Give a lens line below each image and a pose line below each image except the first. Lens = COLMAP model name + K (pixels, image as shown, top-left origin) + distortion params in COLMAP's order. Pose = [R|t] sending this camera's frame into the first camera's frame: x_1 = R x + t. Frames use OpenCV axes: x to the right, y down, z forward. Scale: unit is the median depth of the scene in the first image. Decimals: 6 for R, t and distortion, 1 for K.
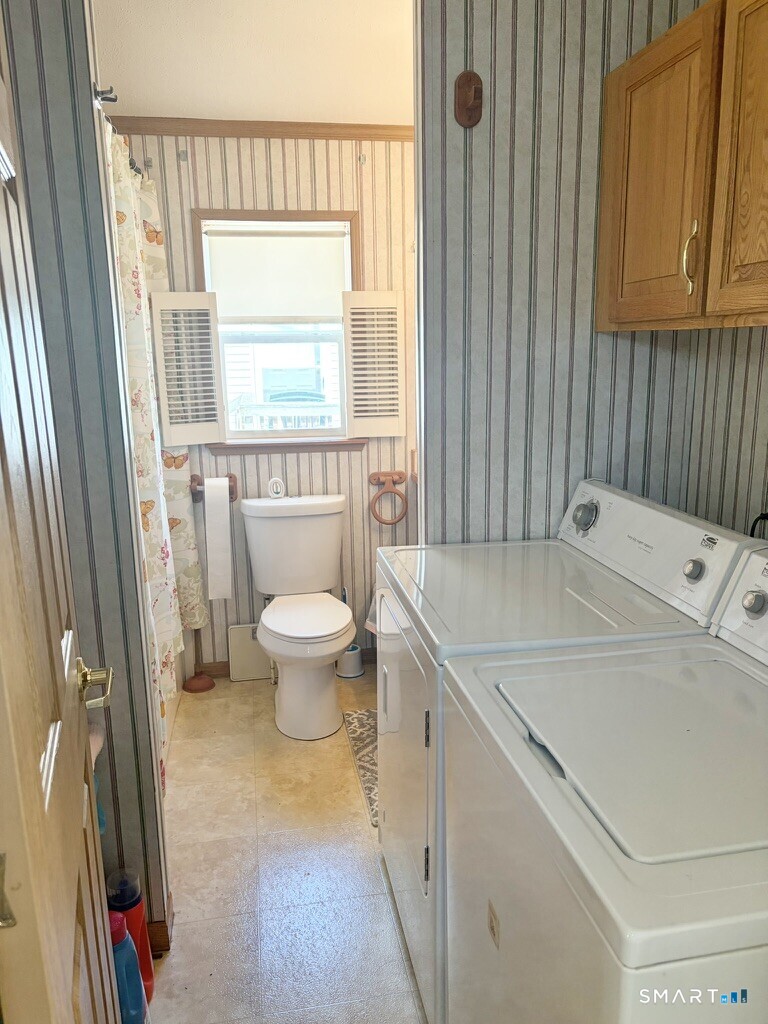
lens RADIAL K [[774.5, 0, 381.8], [0, 774.5, 517.3], [0, 0, 1]] dist [0.045835, -0.056187]
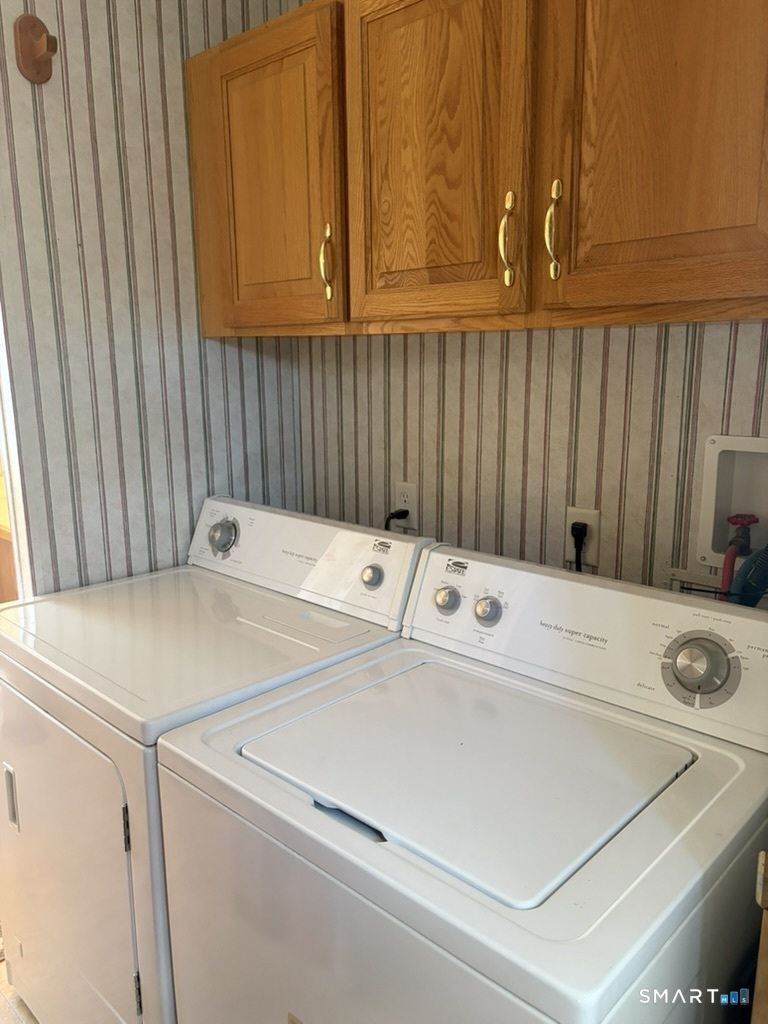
lens RADIAL K [[774.5, 0, 381.8], [0, 774.5, 517.3], [0, 0, 1]] dist [0.045835, -0.056187]
pose [[0.803468, -0.109134, 0.585260, -0.121979], [0.120180, 0.992549, 0.020093, -0.019339], [-0.583092, 0.054193, 0.810597, 0.143155]]
